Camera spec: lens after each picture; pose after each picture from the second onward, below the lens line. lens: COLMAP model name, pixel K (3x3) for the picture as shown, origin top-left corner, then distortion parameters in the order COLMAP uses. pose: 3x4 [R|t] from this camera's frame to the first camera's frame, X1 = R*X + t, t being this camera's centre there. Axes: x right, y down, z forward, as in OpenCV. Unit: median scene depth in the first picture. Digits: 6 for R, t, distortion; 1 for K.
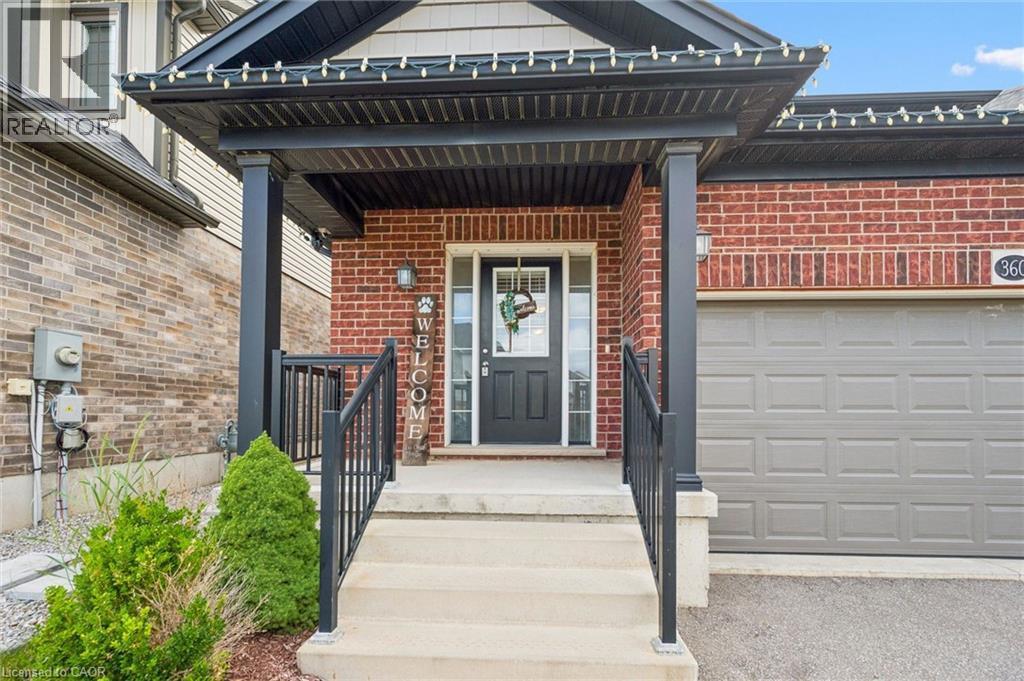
lens RADIAL K [[424.8, 0, 524.2], [0, 424.8, 406.8], [0, 0, 1]] dist [0.000496, -0.000103]
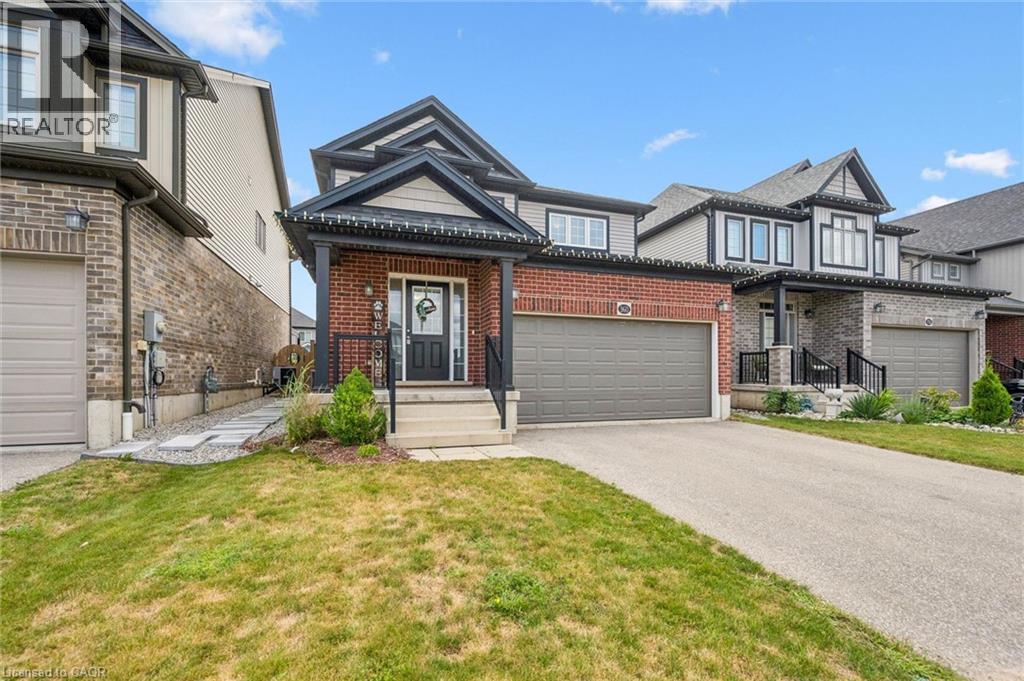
lens RADIAL K [[422.4, 0, 514.6], [0, 422.4, 377.4], [0, 0, 1]] dist [-0.000135, -0.000475]
pose [[0.932331, -0.005522, 0.361563, -0.347894], [-0.000076, 0.999880, 0.015466, 0.046937], [-0.361605, -0.014447, 0.932219, -0.945808]]
